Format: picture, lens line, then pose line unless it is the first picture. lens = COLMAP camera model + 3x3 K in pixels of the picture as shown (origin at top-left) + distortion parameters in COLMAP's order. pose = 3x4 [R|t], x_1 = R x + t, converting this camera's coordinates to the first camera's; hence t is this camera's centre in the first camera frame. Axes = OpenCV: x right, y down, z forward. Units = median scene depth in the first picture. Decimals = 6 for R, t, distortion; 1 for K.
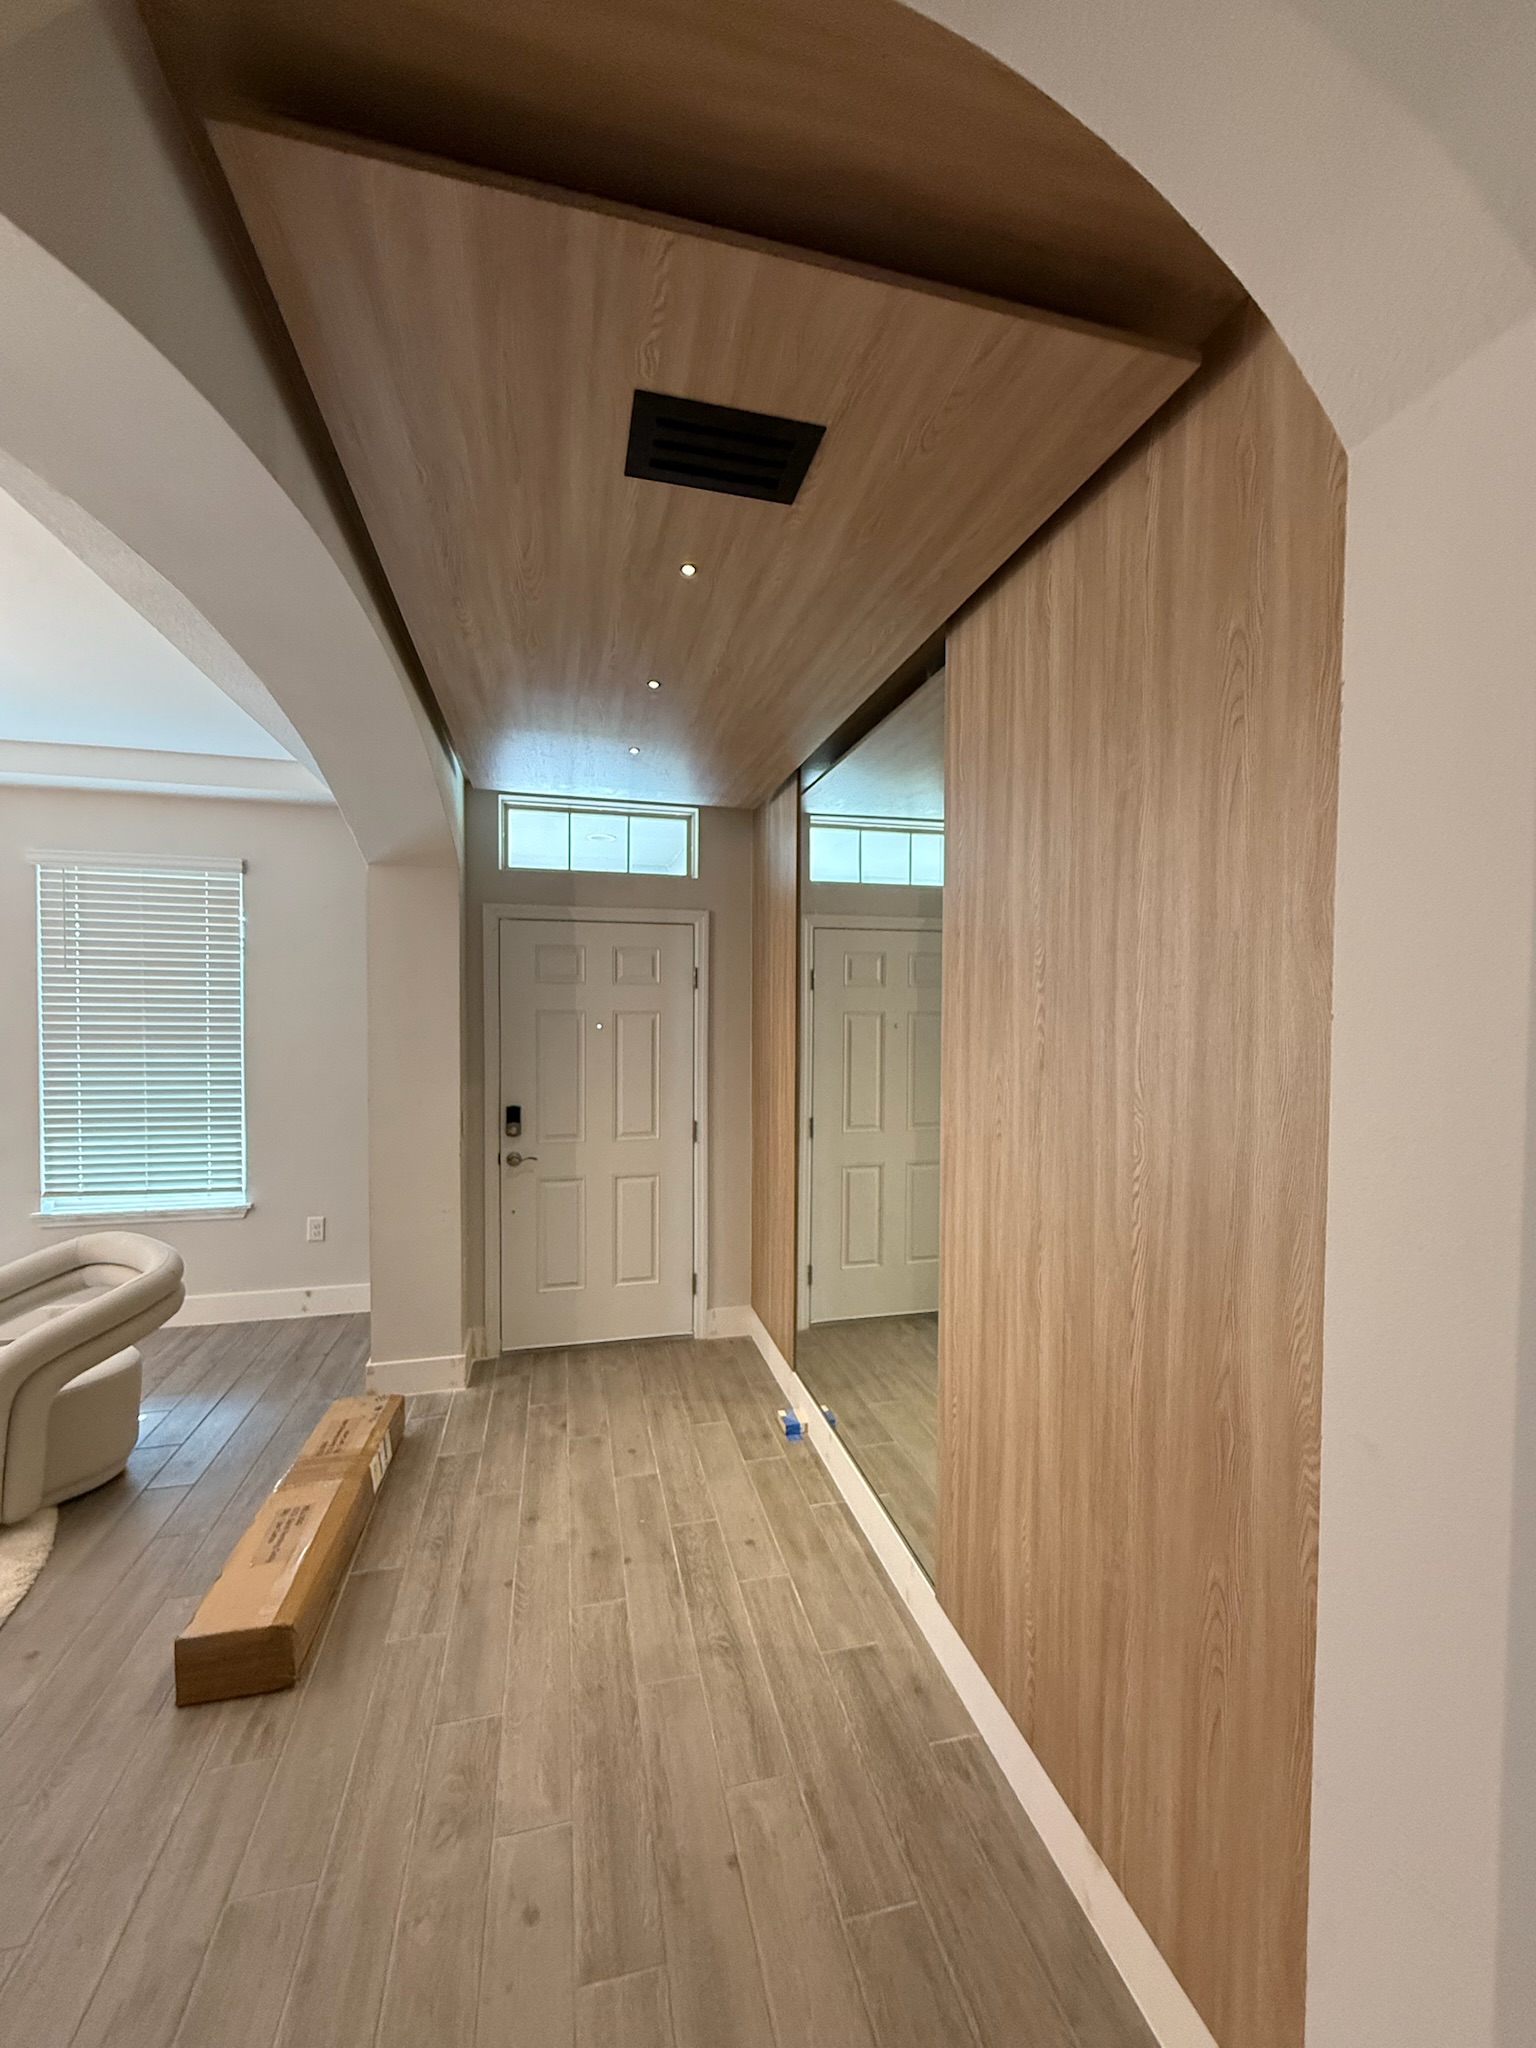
lens RADIAL K [[815.2, 0, 759.0], [0, 815.2, 1026.1], [0, 0, 1]] dist [-0.004611, 0.000635]
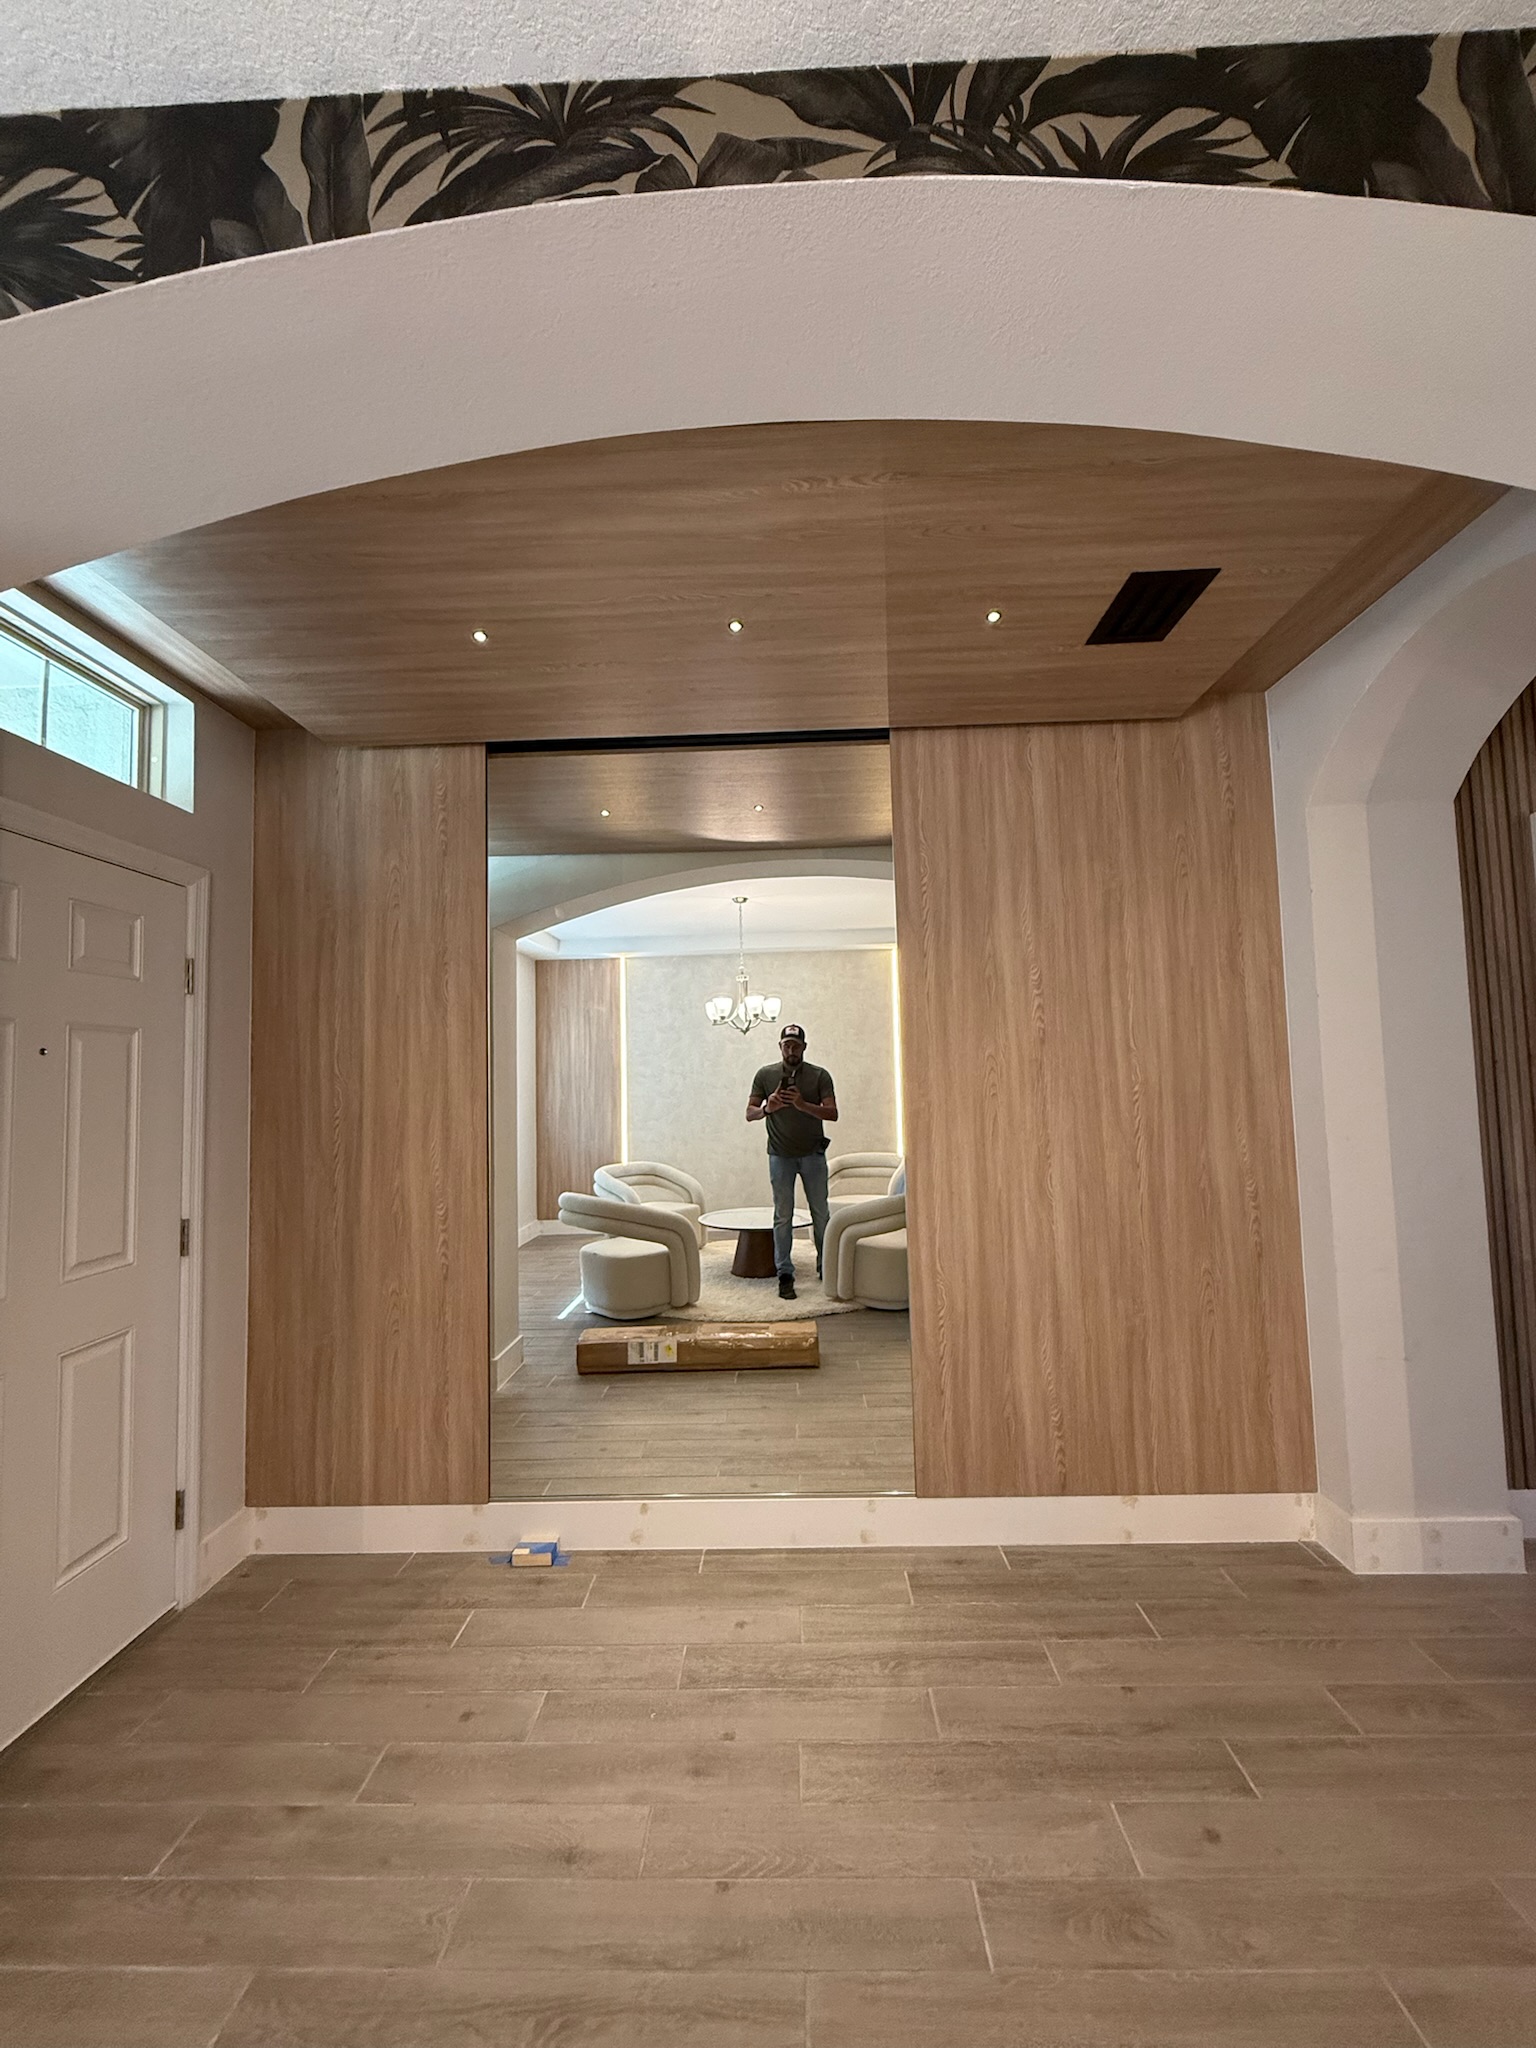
lens RADIAL K [[815.2, 0, 778.2], [0, 815.2, 1026.9], [0, 0, 1]] dist [-0.004611, 0.000635]
pose [[0.273335, 0.049750, 0.960631, -1.238886], [0.051040, 0.996505, -0.066131, 0.091300], [-0.960564, 0.067106, 0.269841, 0.992445]]
